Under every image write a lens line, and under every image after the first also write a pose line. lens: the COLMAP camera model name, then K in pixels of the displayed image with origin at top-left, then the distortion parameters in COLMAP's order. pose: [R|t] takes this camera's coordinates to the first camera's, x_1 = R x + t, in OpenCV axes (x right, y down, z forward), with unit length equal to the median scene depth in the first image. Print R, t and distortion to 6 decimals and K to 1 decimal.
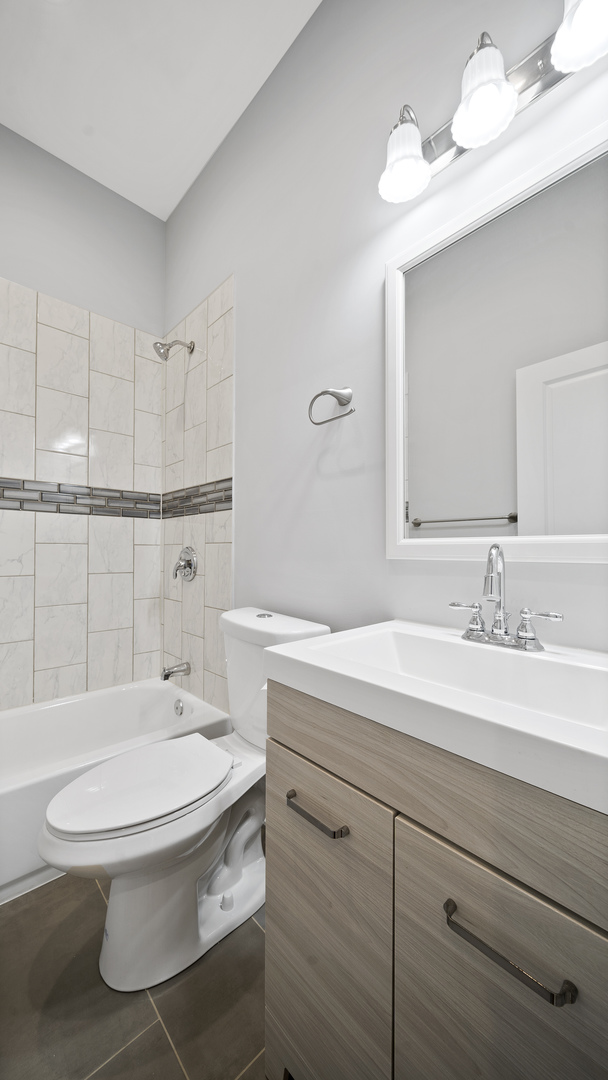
lens RADIAL K [[385.9, 0, 303.1], [0, 385.9, 545.7], [0, 0, 1]] dist [-0.009441, 0.000479]
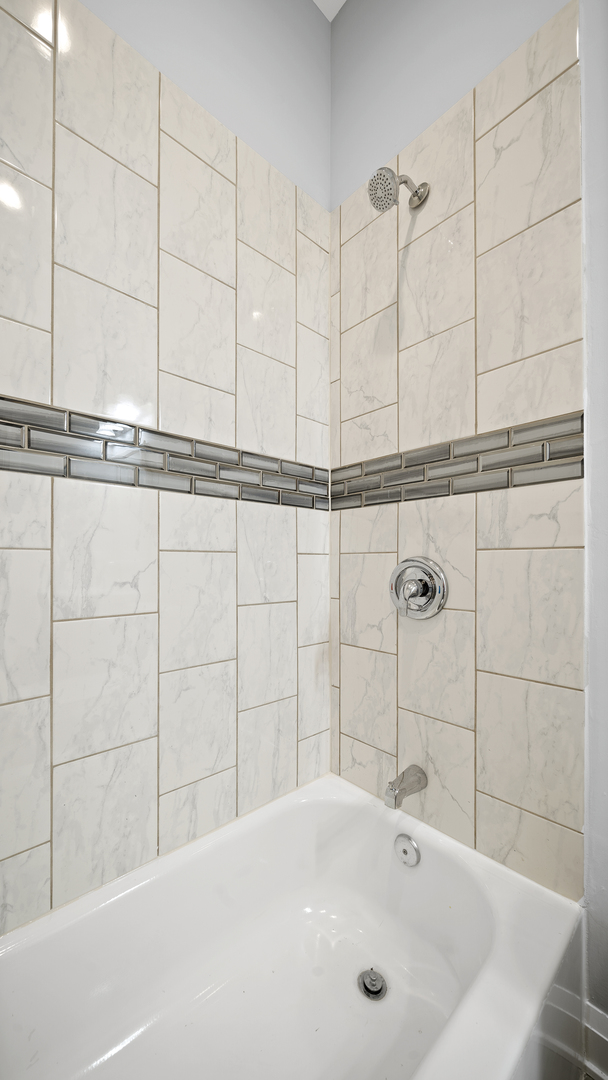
lens RADIAL K [[385.9, 0, 289.7], [0, 385.9, 558.2], [0, 0, 1]] dist [-0.009441, 0.000479]
pose [[0.999527, -0.003458, -0.030567, -0.455414], [0.003591, 0.999984, 0.004281, 0.002184], [0.030552, -0.004388, 0.999524, 0.436315]]
